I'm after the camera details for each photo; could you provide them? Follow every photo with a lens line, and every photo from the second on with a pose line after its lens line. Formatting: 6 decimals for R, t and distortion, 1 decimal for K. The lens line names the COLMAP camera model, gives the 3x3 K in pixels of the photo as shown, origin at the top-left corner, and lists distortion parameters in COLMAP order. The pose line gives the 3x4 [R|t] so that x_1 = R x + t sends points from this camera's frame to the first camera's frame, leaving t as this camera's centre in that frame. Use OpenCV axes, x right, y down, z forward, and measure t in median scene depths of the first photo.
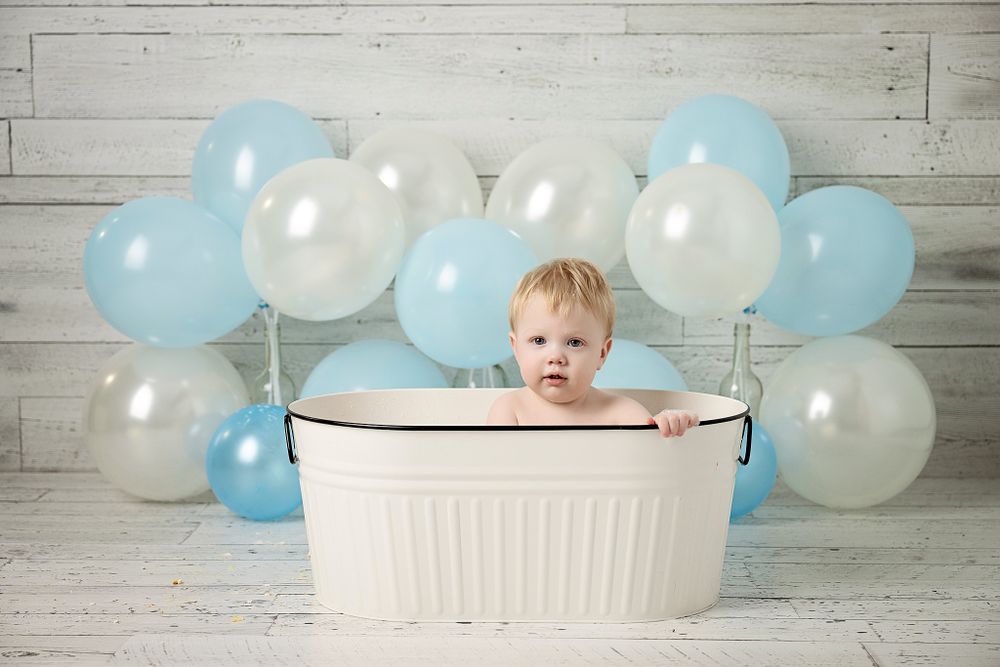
lens RADIAL K [[1611.9, 0, 516.5], [0, 1611.9, 357.5], [0, 0, 1]] dist [0.018777, 0.000000]
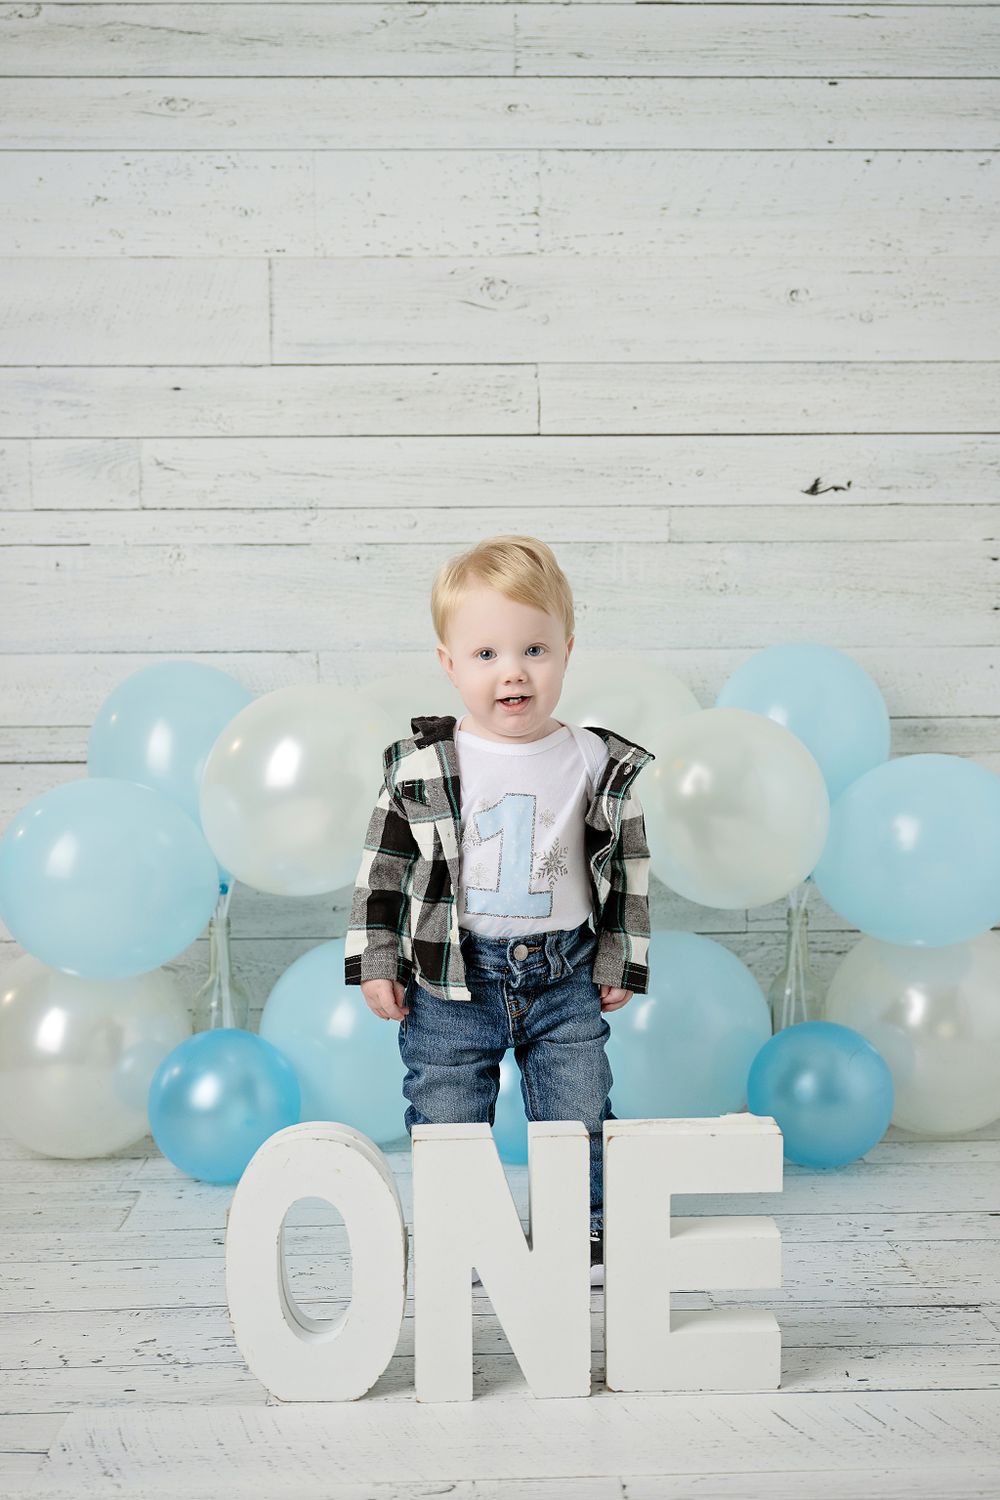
lens RADIAL K [[1602.3, 0, 473.1], [0, 1602.3, 783.8], [0, 0, 1]] dist [0.005705, 0.000000]
pose [[0.998197, -0.012939, 0.058606, -0.076588], [0.016772, 0.997719, -0.065388, -0.031230], [-0.057626, 0.066253, 0.996137, 0.223448]]
